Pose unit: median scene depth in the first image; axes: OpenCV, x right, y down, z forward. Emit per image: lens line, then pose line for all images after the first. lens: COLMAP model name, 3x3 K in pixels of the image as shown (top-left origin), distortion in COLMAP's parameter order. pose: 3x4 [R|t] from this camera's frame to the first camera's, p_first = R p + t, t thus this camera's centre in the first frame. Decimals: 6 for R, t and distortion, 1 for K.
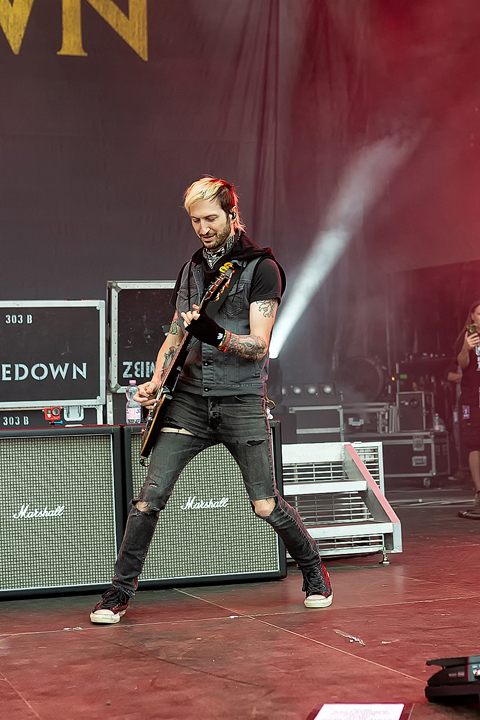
lens RADIAL K [[1351.5, 0, 240.0], [0, 1351.5, 360.0], [0, 0, 1]] dist [0.011304, 0.008267]
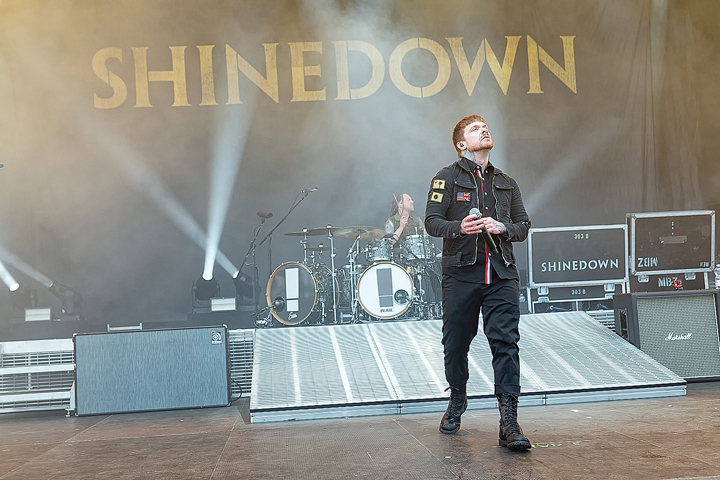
lens RADIAL K [[763.2, 0, 342.8], [0, 763.2, 245.4], [0, 0, 1]] dist [0.011179, -0.005064]
pose [[0.971188, -0.033312, -0.235973, -0.229466], [0.026910, 0.999178, -0.030302, 0.004740], [0.236789, 0.023079, 0.971287, -0.084964]]
